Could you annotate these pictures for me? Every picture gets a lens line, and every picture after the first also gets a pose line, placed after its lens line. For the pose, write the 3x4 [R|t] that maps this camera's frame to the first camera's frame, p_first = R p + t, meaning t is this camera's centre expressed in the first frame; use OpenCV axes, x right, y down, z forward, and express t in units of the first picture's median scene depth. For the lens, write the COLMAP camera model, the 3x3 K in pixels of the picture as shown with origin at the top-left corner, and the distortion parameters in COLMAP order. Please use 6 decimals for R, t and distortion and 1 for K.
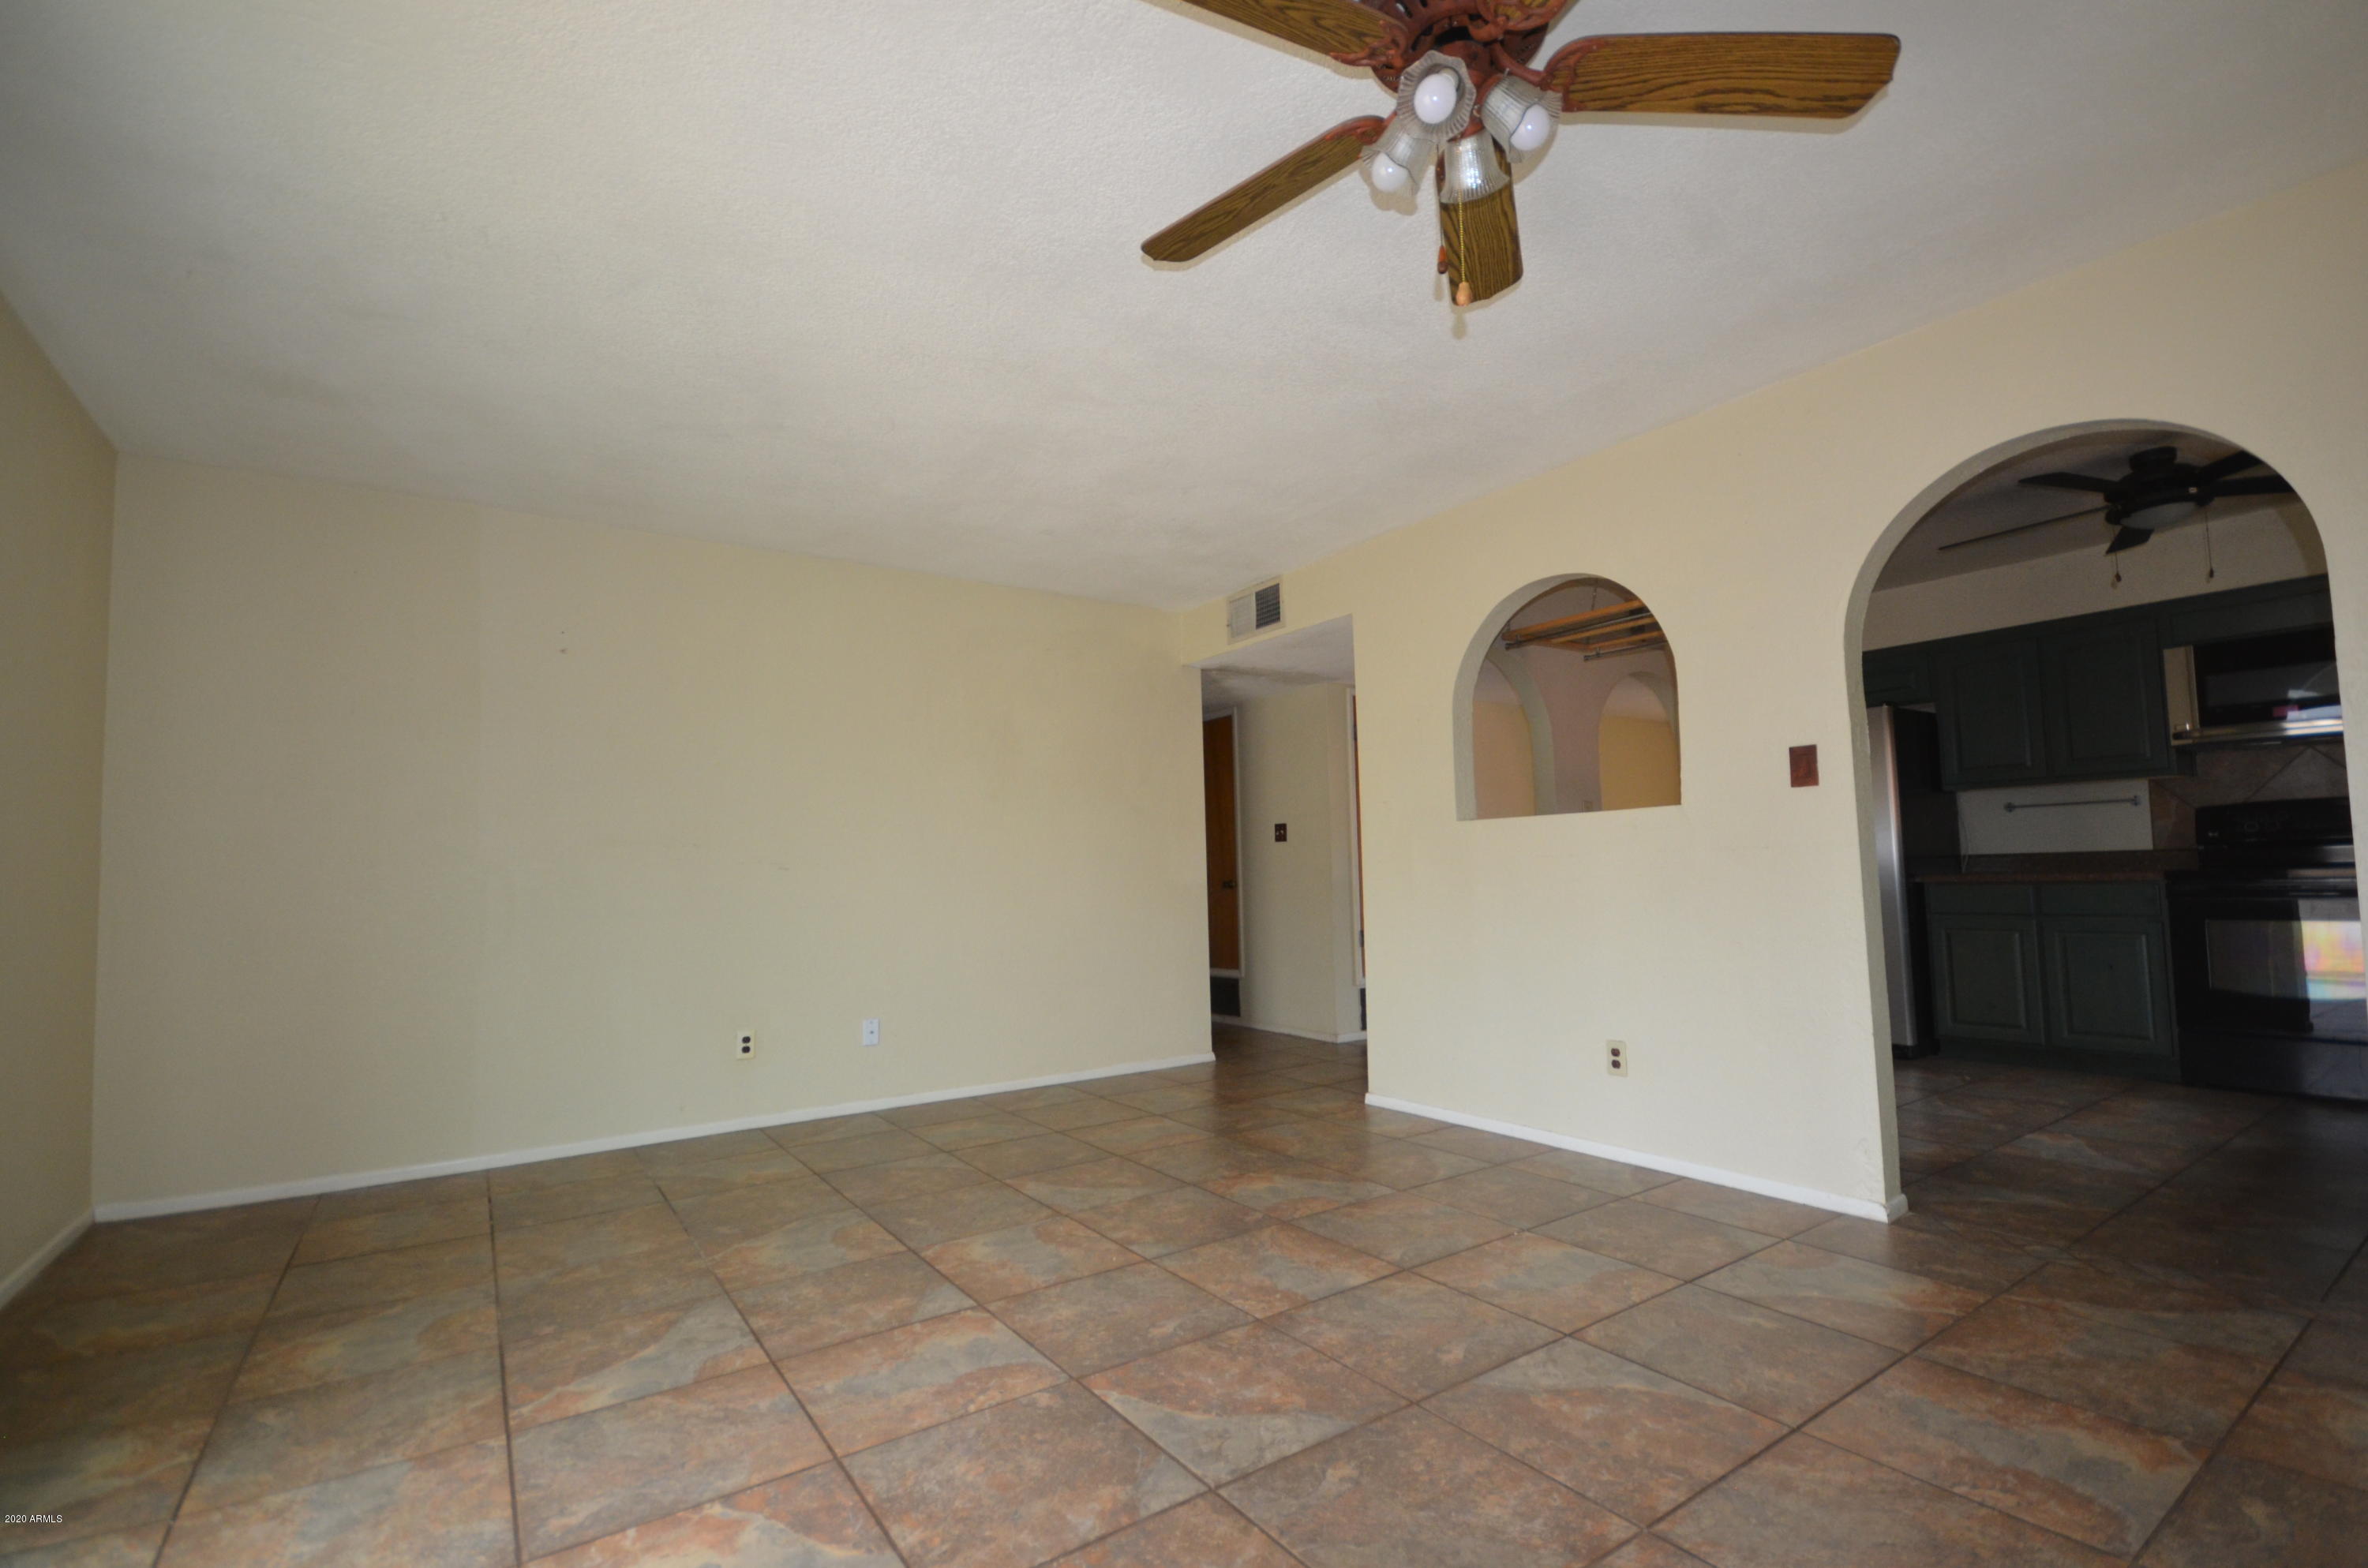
lens RADIAL K [[1048.8, 0, 1183.8], [0, 1048.8, 801.6], [0, 0, 1]] dist [0.009352, -0.012213]
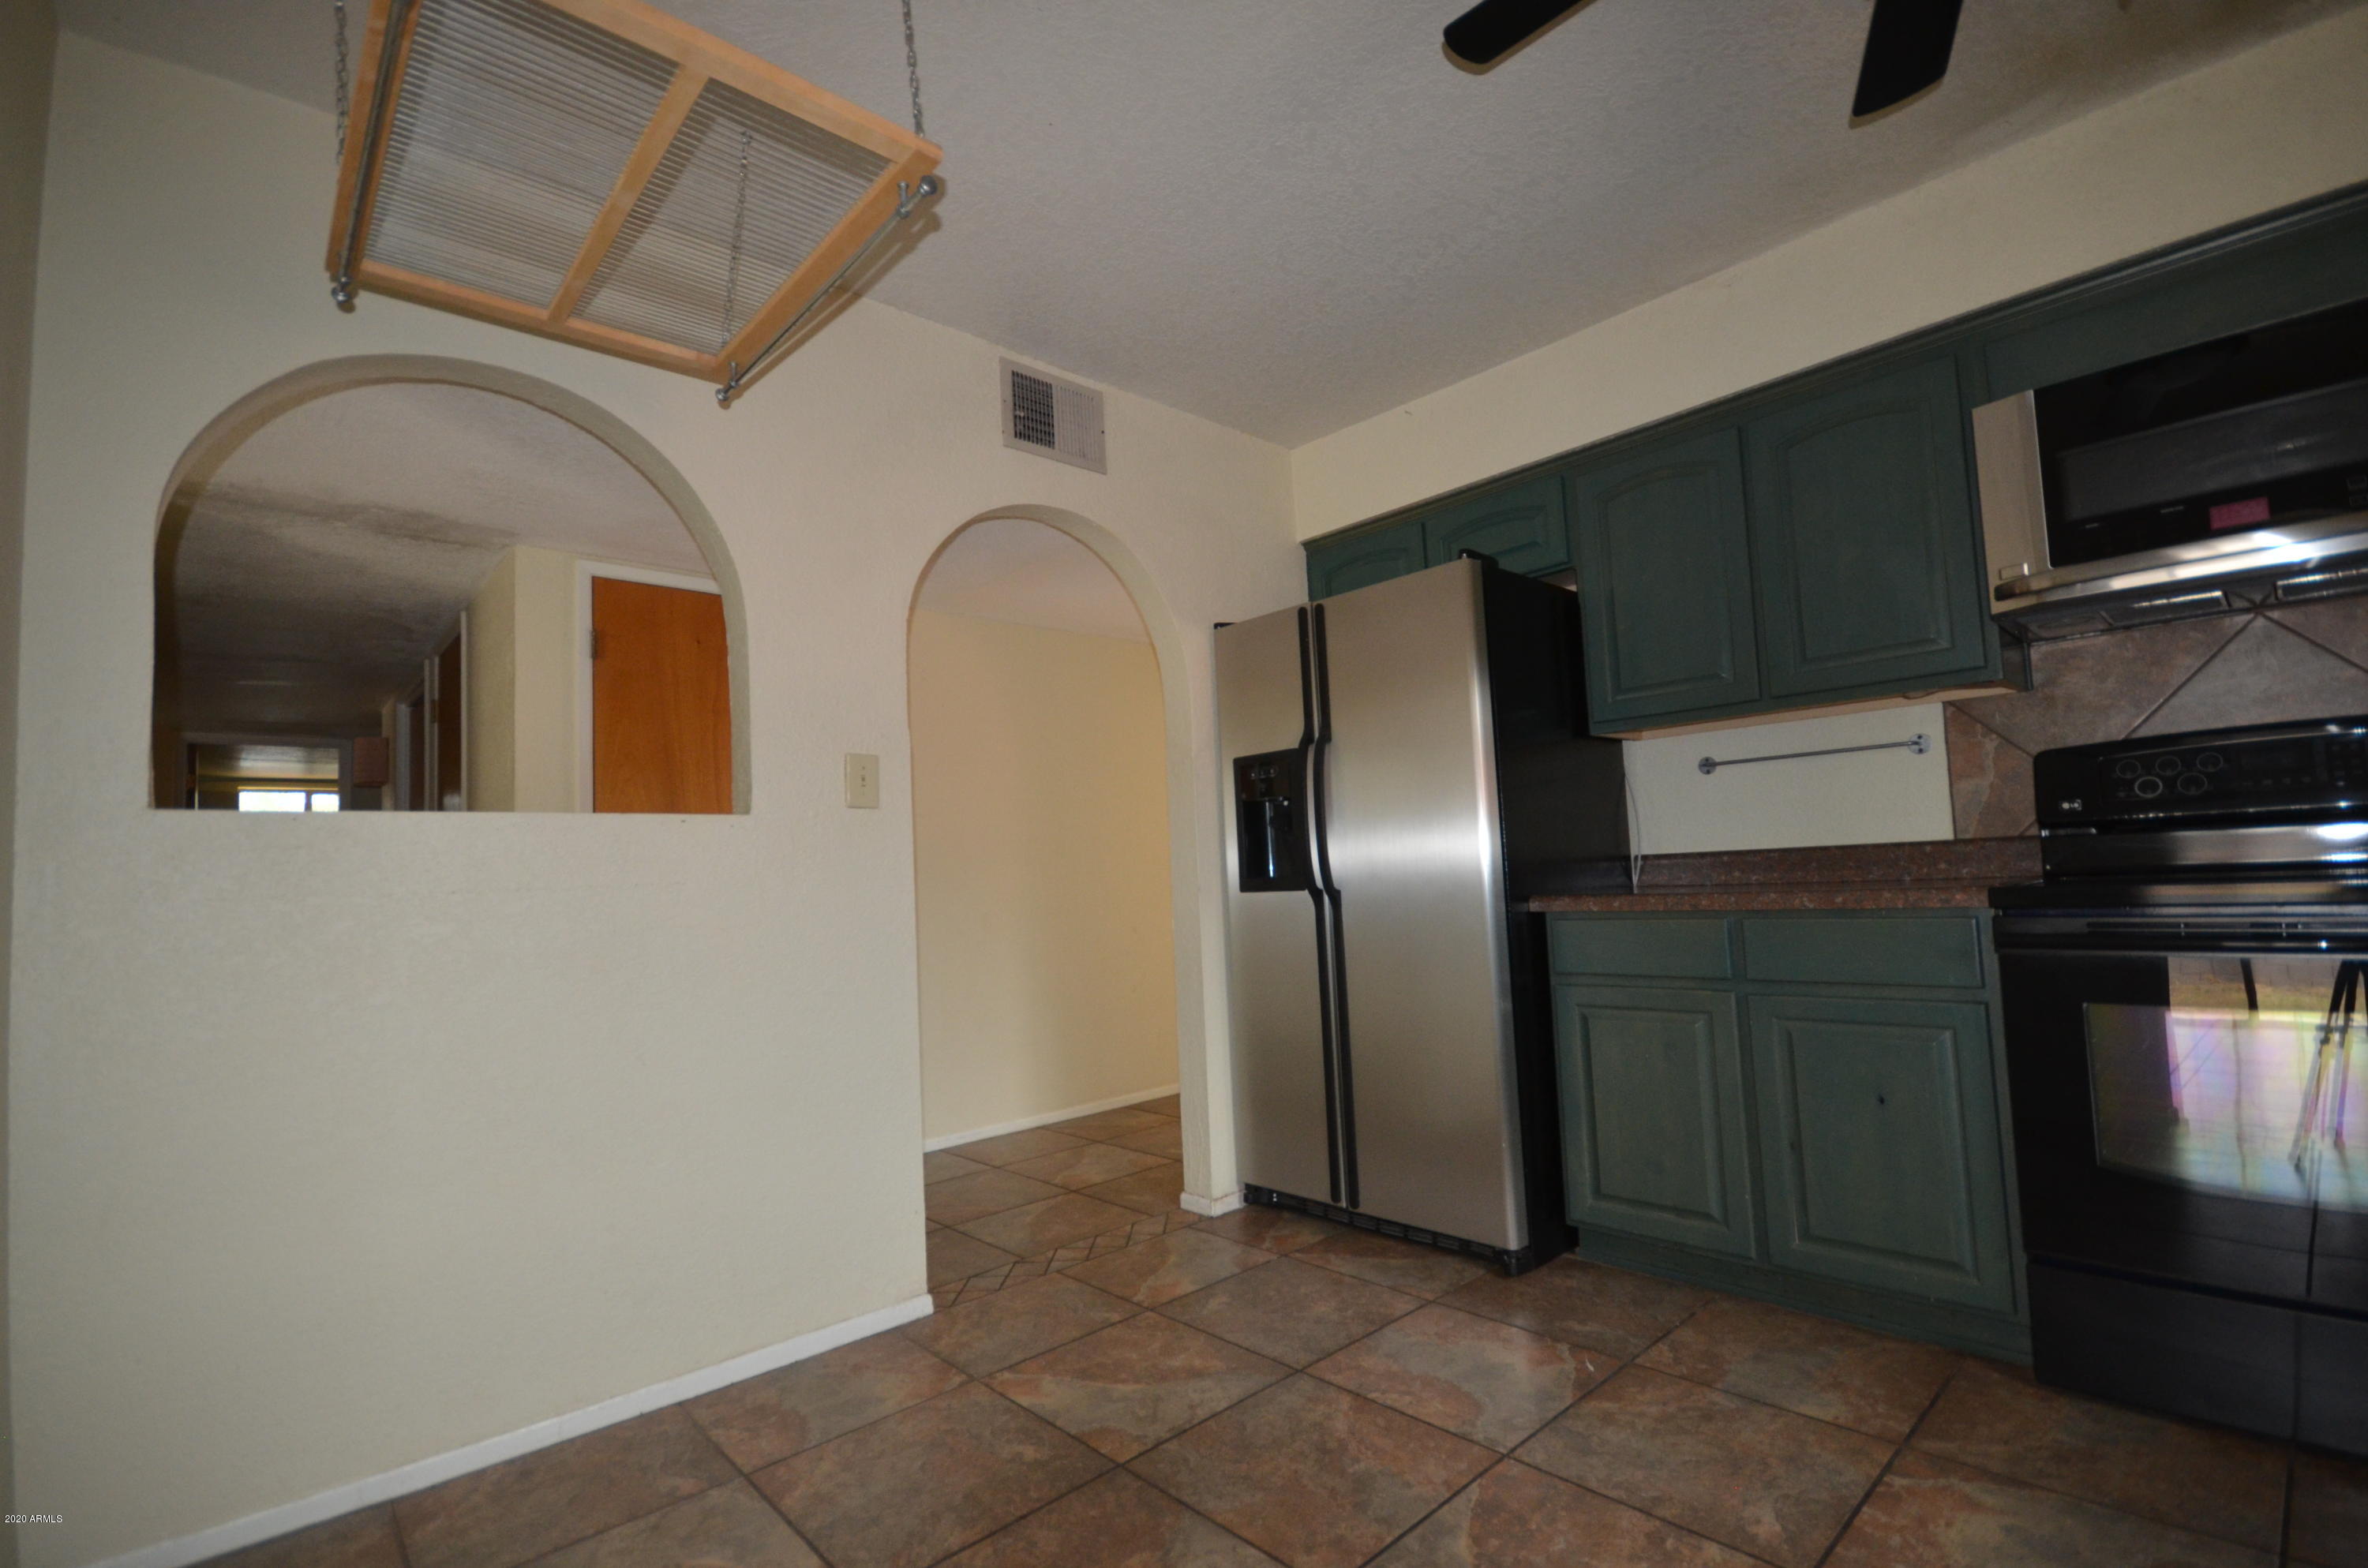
lens RADIAL K [[1048.8, 0, 1194.4], [0, 1048.8, 800.0], [0, 0, 1]] dist [0.009352, -0.012213]
pose [[0.989488, -0.009707, 0.144288, 0.509207], [0.010915, 0.999912, -0.007583, 0.027599], [-0.144202, 0.009079, 0.989507, 0.573126]]
